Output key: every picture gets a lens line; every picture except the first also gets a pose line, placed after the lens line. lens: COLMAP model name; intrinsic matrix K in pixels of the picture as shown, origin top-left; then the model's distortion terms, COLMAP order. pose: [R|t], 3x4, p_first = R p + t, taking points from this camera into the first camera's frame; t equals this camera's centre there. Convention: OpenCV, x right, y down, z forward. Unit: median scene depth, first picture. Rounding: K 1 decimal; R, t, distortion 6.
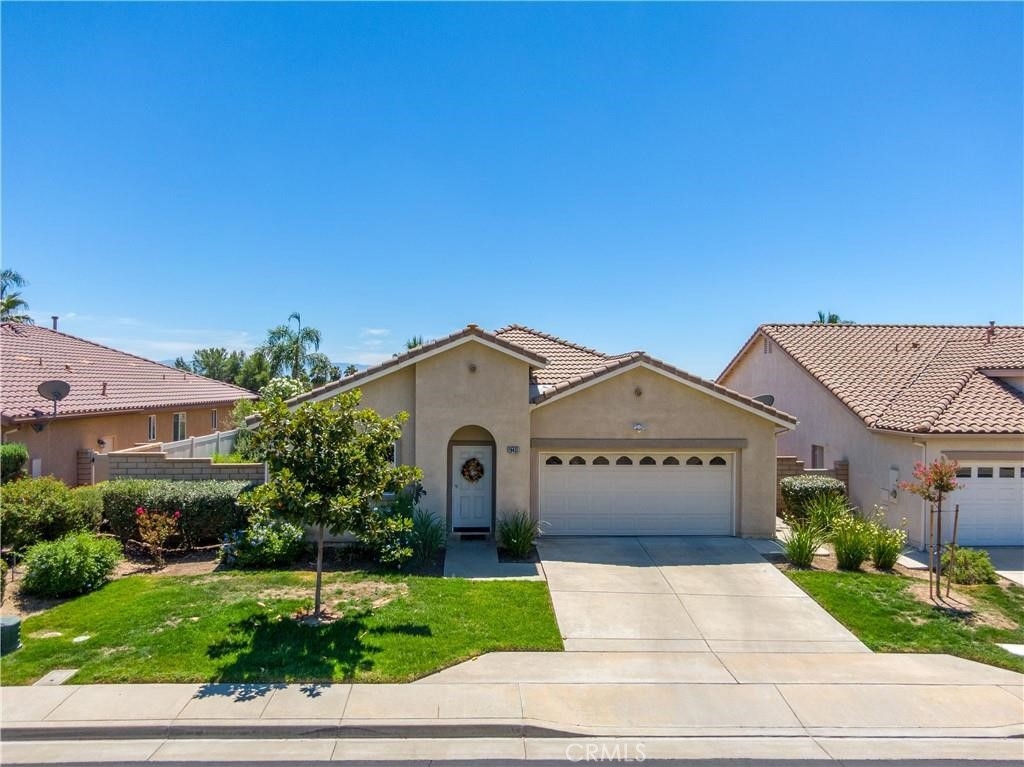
lens RADIAL K [[727.6, 0, 512.0], [0, 727.6, 383.5], [0, 0, 1]] dist [0.044269, -0.065592]
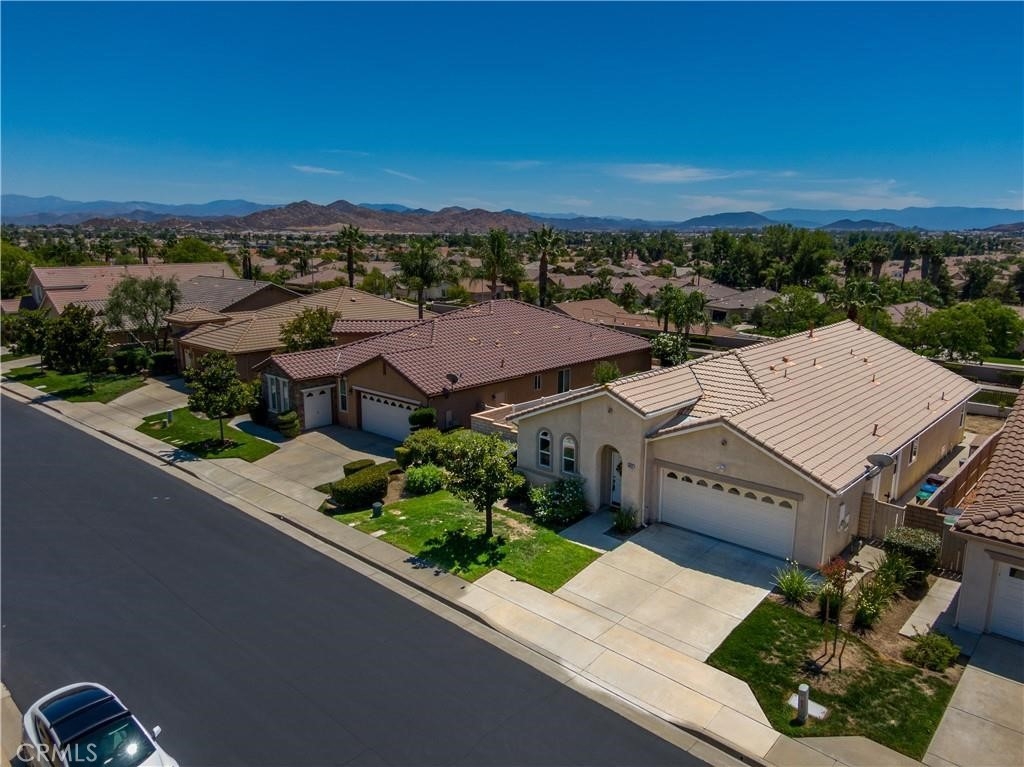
lens RADIAL K [[727.6, 0, 512.0], [0, 727.6, 383.5], [0, 0, 1]] dist [0.044269, -0.065592]
pose [[0.706436, 0.145262, -0.692710, 1.022282], [-0.003940, 0.979504, 0.201385, -0.459346], [0.707766, -0.139536, 0.692530, -0.264000]]
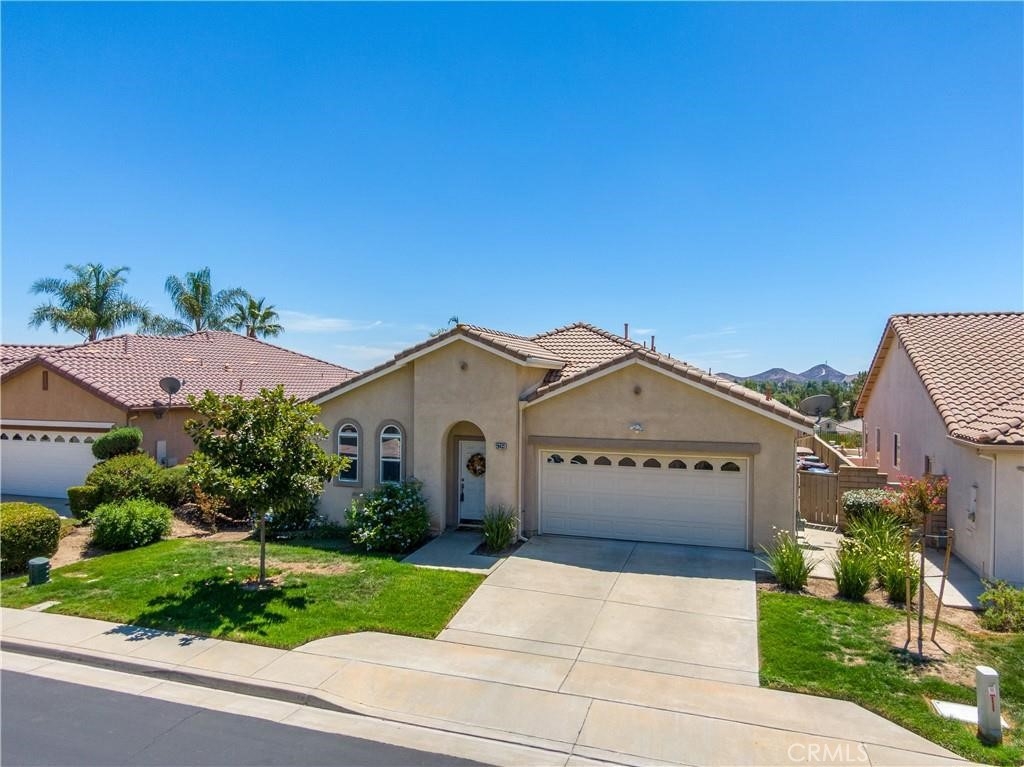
lens RADIAL K [[727.6, 0, 512.0], [0, 727.6, 383.5], [0, 0, 1]] dist [0.044269, -0.065592]
pose [[0.936585, 0.004953, -0.350406, 0.439567], [-0.005005, 0.999987, 0.000759, 0.003210], [0.350405, 0.001043, 0.936598, 0.059662]]
